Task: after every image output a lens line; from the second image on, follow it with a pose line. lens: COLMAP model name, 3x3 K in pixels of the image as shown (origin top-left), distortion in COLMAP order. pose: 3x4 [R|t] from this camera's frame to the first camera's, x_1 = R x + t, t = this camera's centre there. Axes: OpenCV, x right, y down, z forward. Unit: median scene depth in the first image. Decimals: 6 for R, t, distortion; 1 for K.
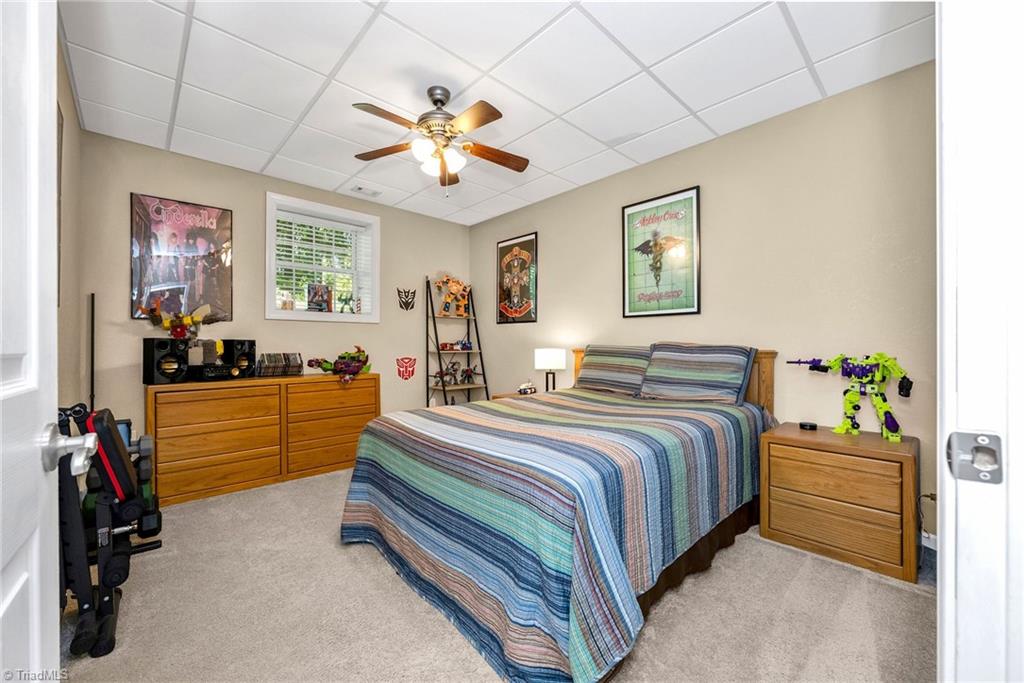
lens RADIAL K [[406.2, 0, 512.0], [0, 406.2, 337.4], [0, 0, 1]] dist [0.000192, 0.000027]
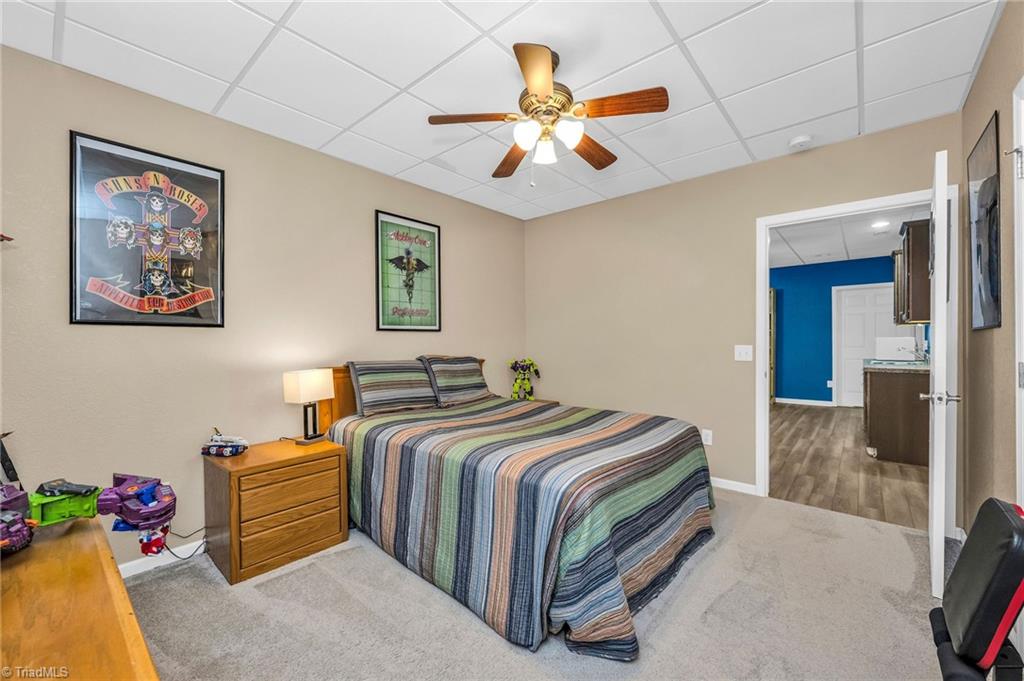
lens RADIAL K [[406.2, 0, 512.3], [0, 406.2, 343.1], [0, 0, 1]] dist [0.000192, 0.000027]
pose [[-0.104510, -0.001156, 0.994523, -0.699449], [-0.004529, 0.999990, 0.000687, -0.022532], [-0.994514, -0.004432, -0.104514, 0.822127]]
